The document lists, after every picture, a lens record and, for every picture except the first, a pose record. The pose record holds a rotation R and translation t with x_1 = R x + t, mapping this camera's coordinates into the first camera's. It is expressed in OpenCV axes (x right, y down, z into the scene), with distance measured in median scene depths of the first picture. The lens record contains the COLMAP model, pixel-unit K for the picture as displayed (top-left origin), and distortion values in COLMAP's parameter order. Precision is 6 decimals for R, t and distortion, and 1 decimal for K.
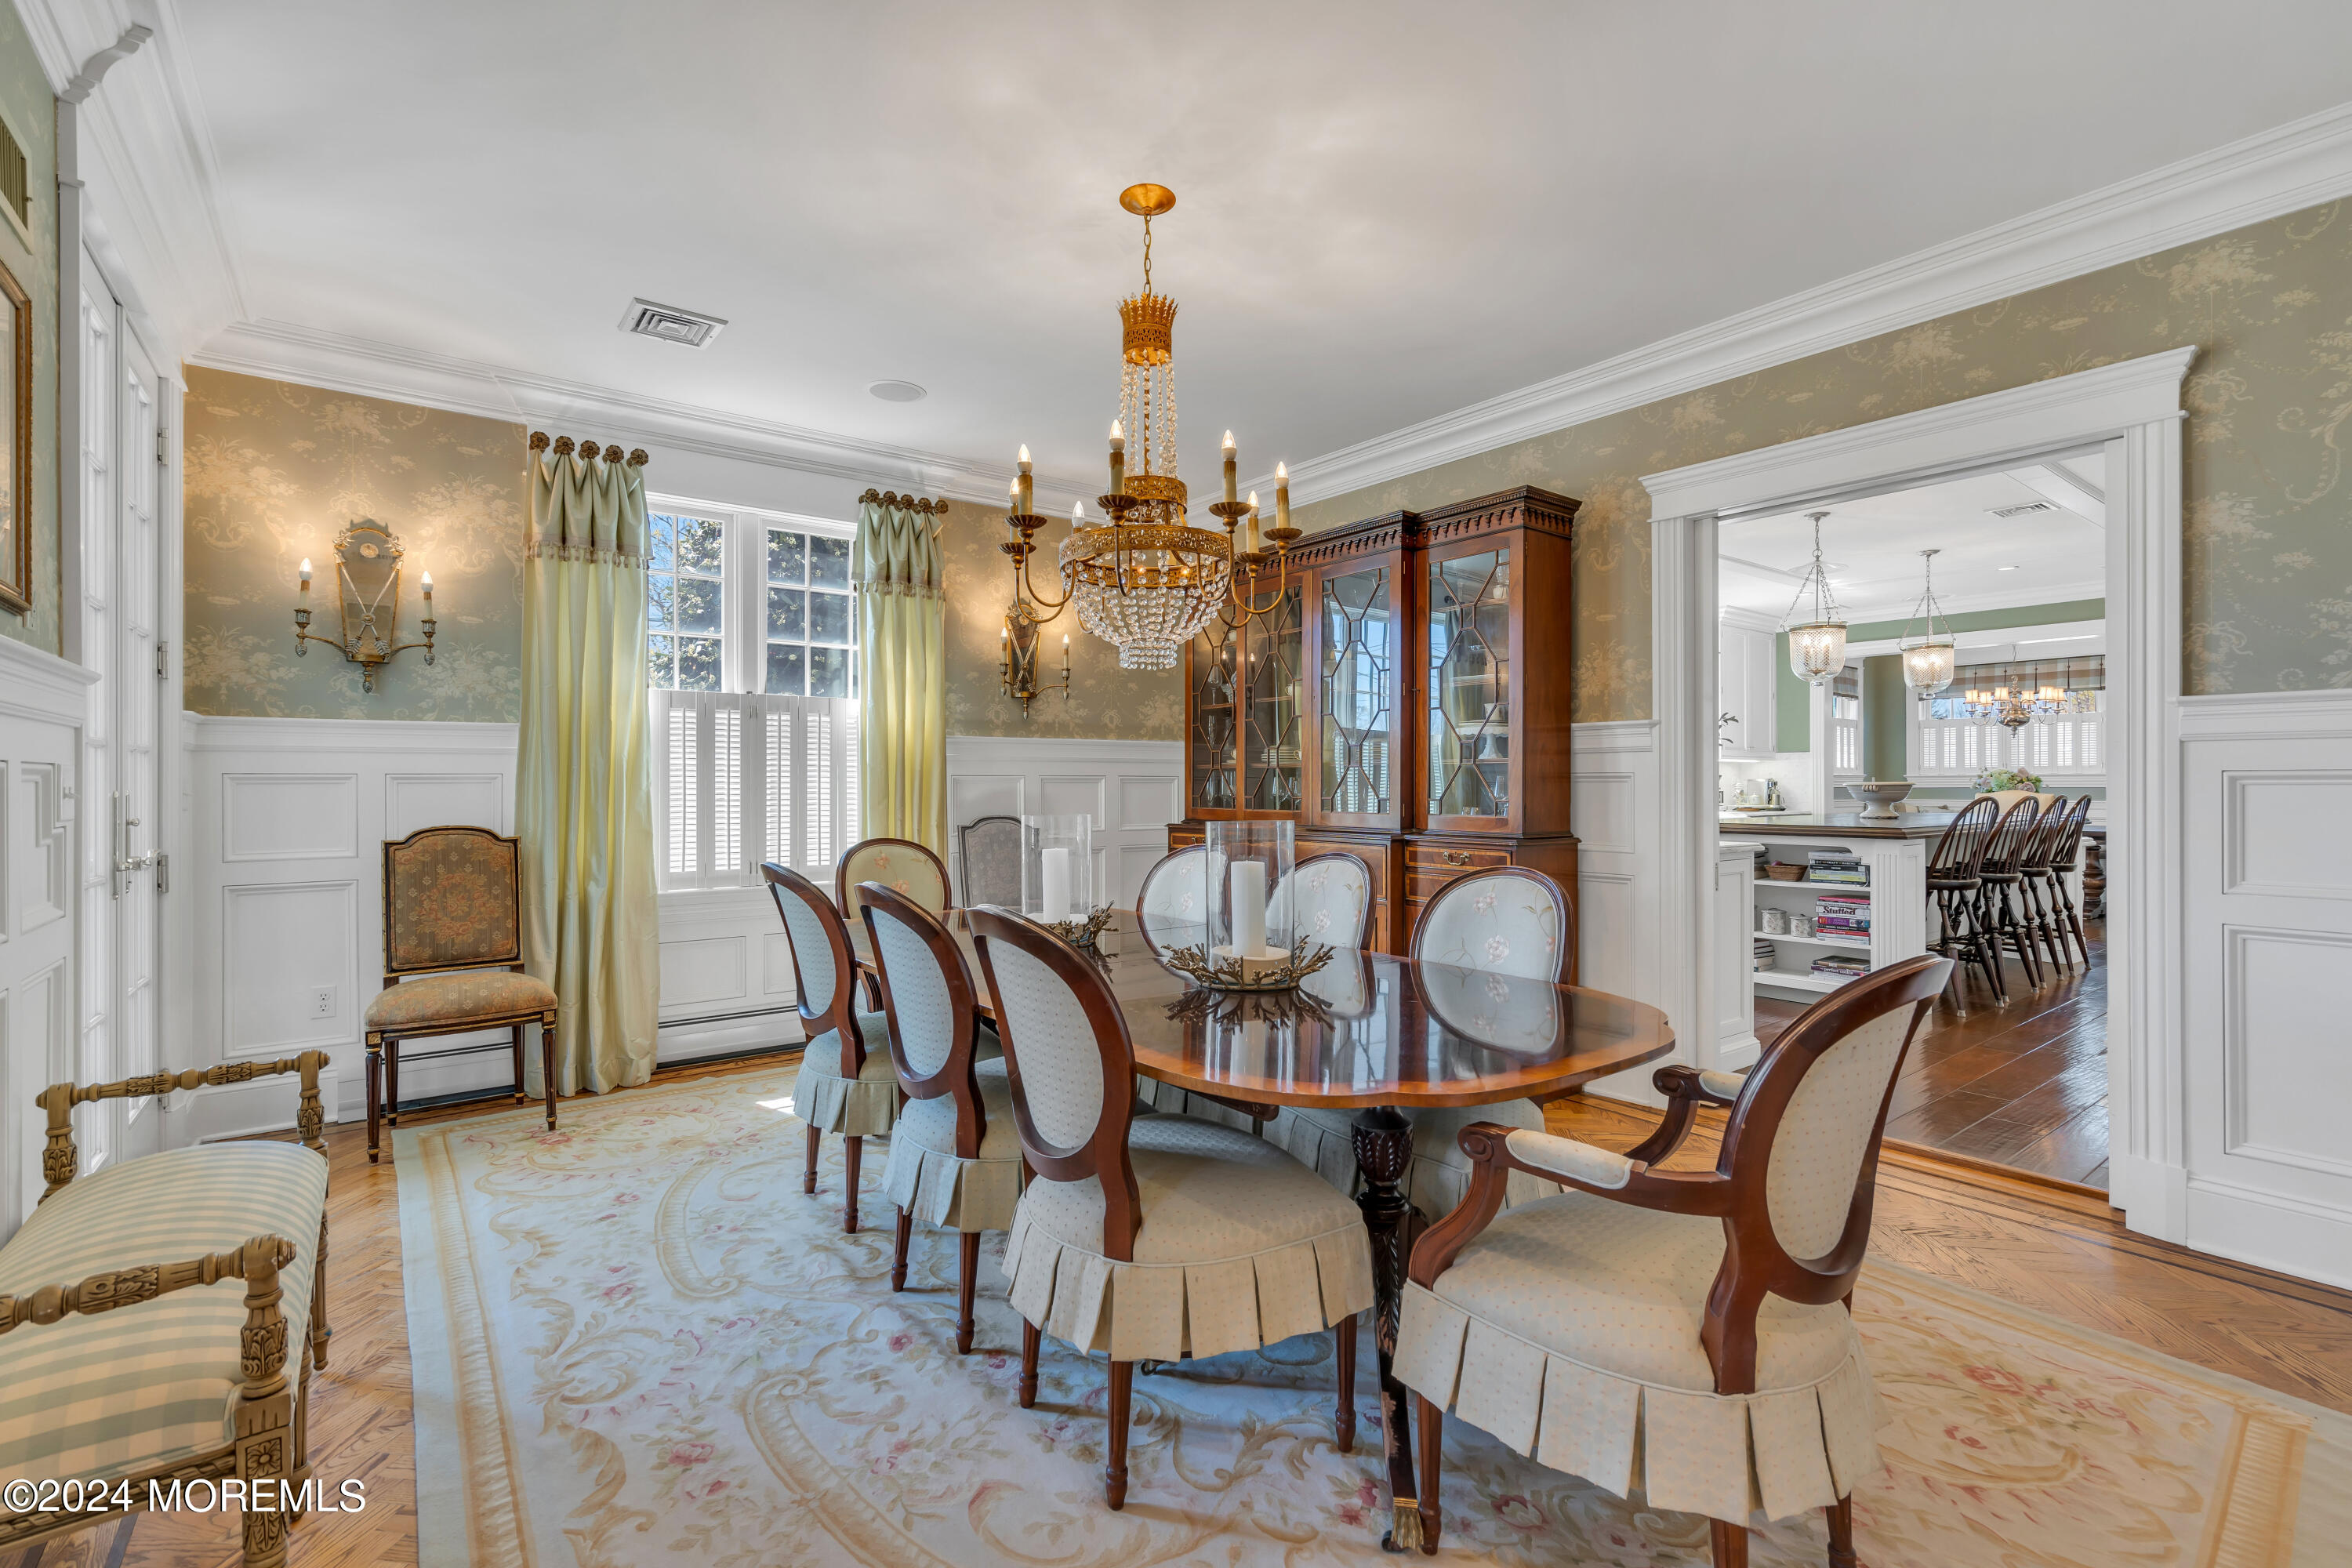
lens RADIAL K [[1048.4, 0, 1169.0], [0, 1048.4, 777.9], [0, 0, 1]] dist [-0.001215, 0.001174]
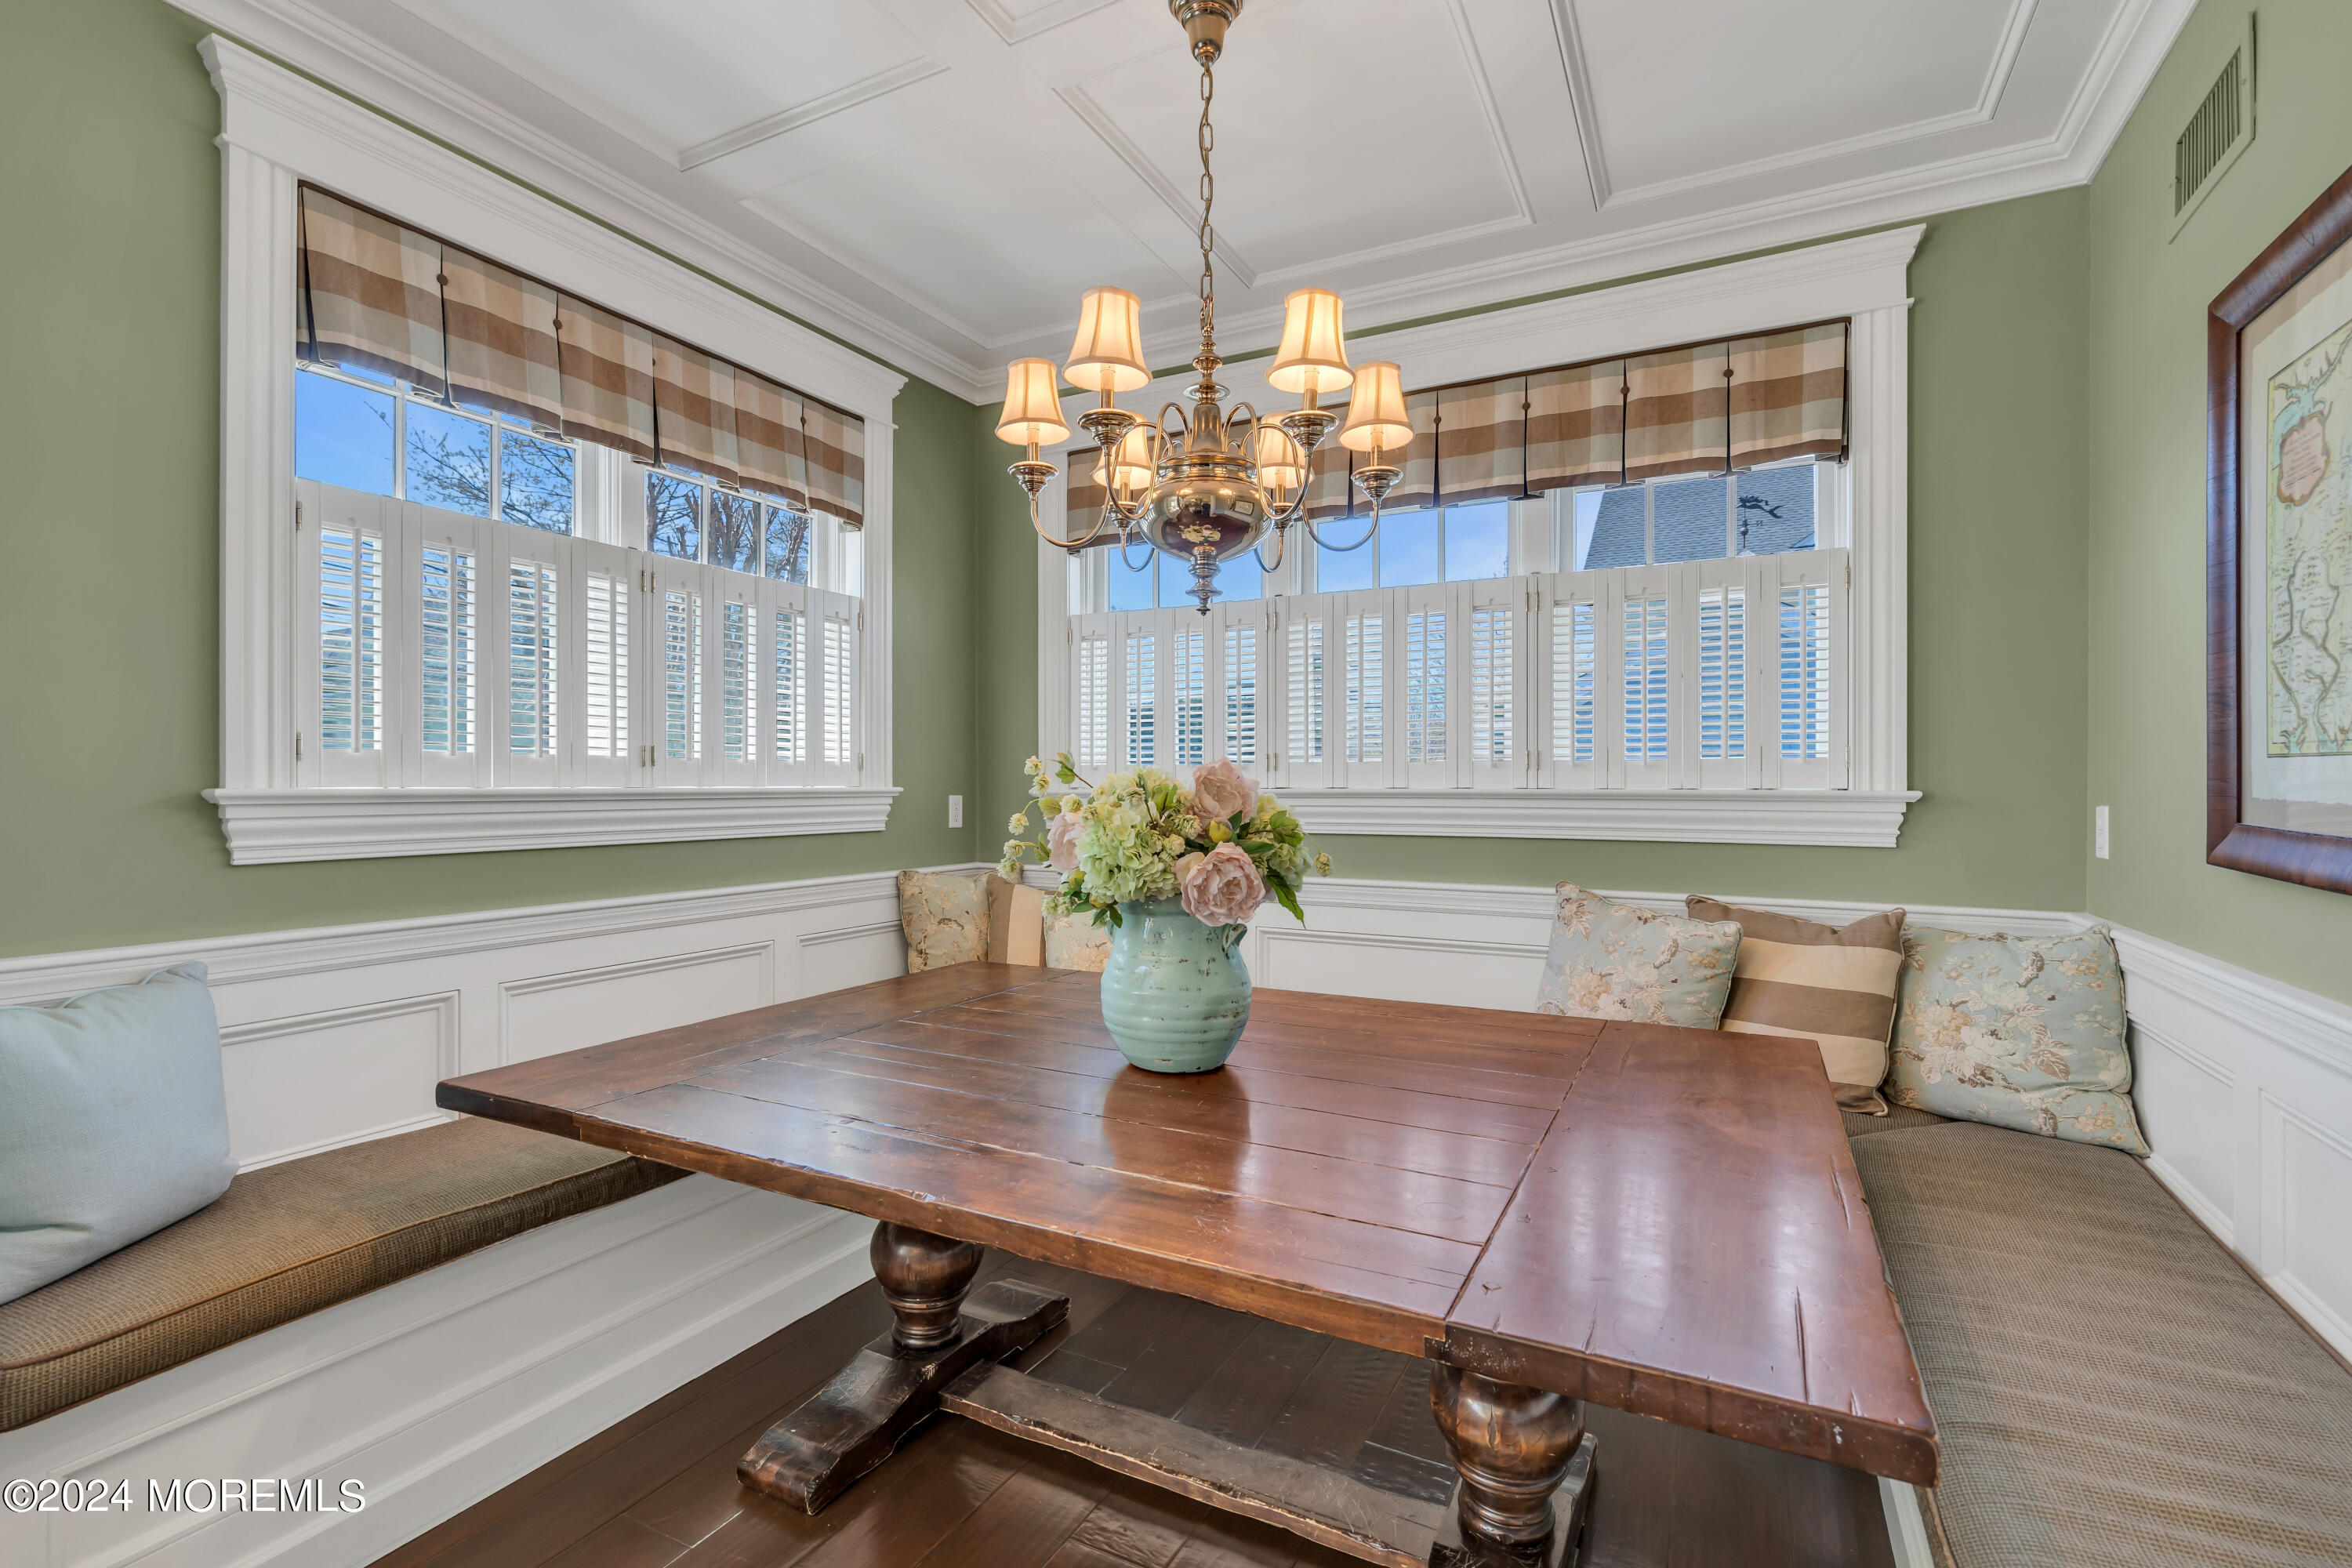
lens RADIAL K [[1048.4, 0, 1178.5], [0, 1048.4, 784.1], [0, 0, 1]] dist [-0.001215, 0.001174]
pose [[0.900571, 0.004107, 0.434689, 0.715777], [-0.005994, 0.999978, 0.002970, -0.006625], [-0.434668, -0.005280, 0.900576, 0.824333]]
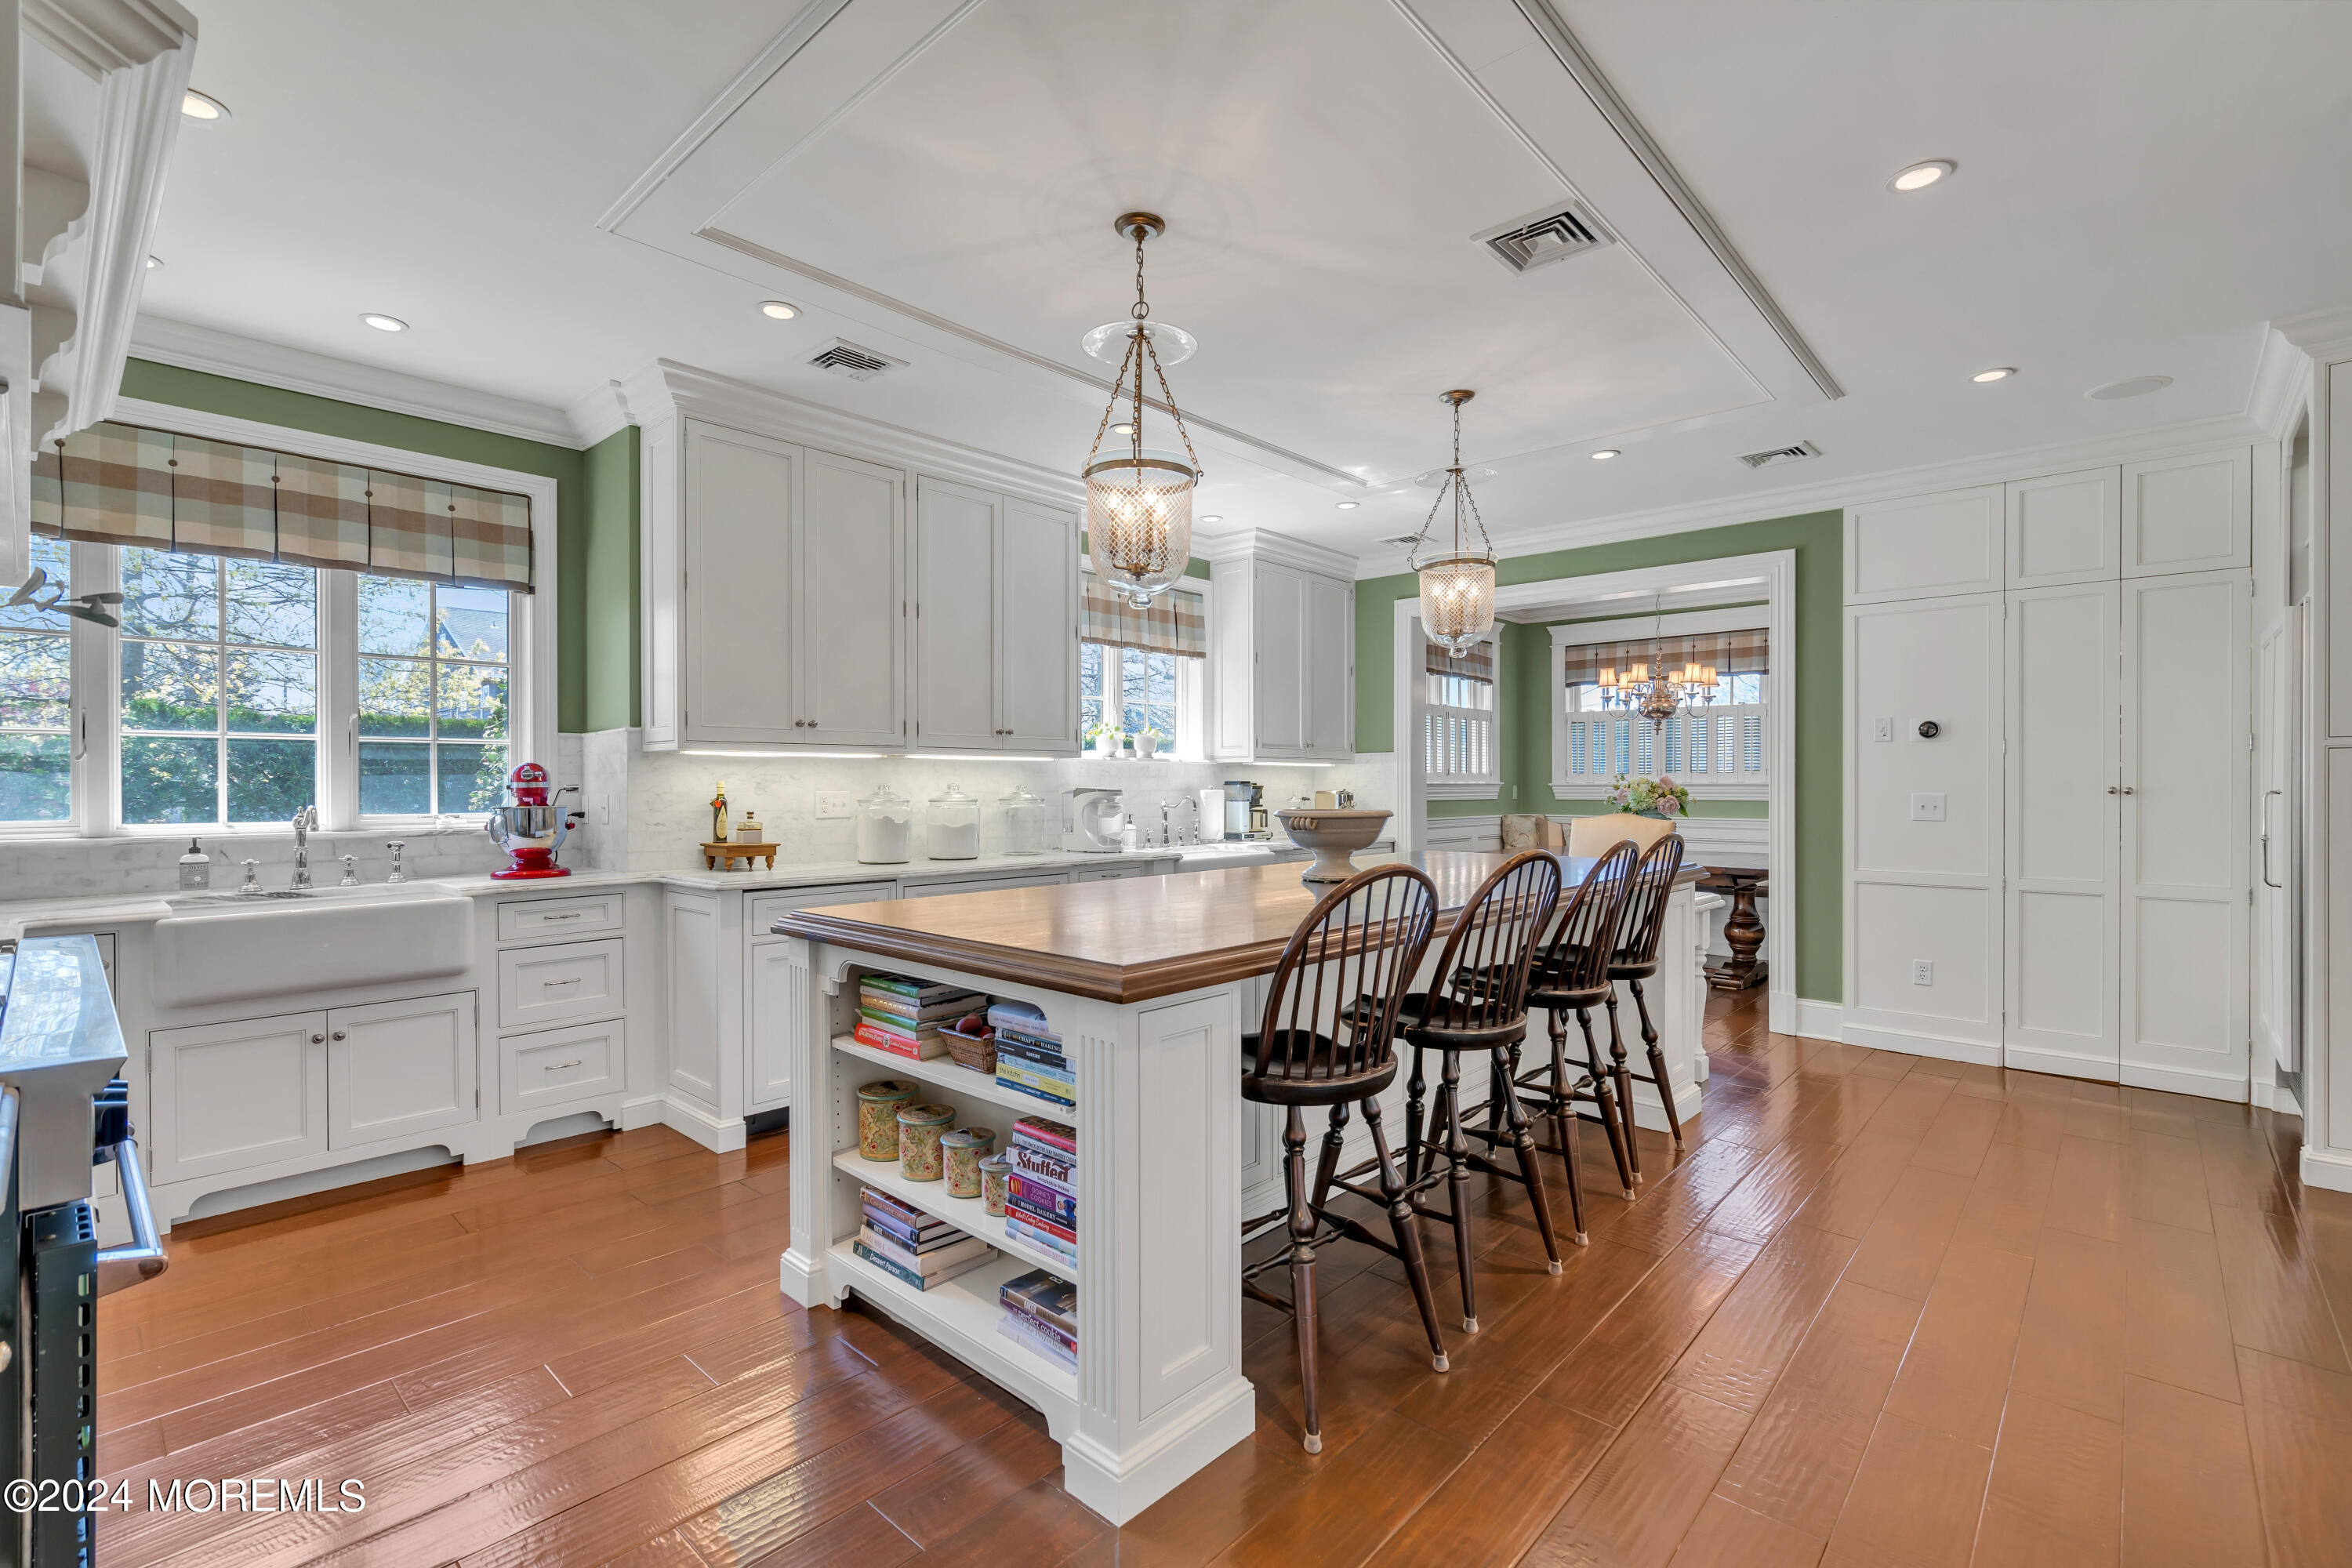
lens RADIAL K [[1048.4, 0, 1177.6], [0, 1048.4, 781.7], [0, 0, 1]] dist [-0.001215, 0.001174]
pose [[0.982910, 0.002038, 0.184076, 0.342428], [-0.002932, 0.999985, 0.004587, -0.008101], [-0.184064, -0.005049, 0.982901, 0.342337]]
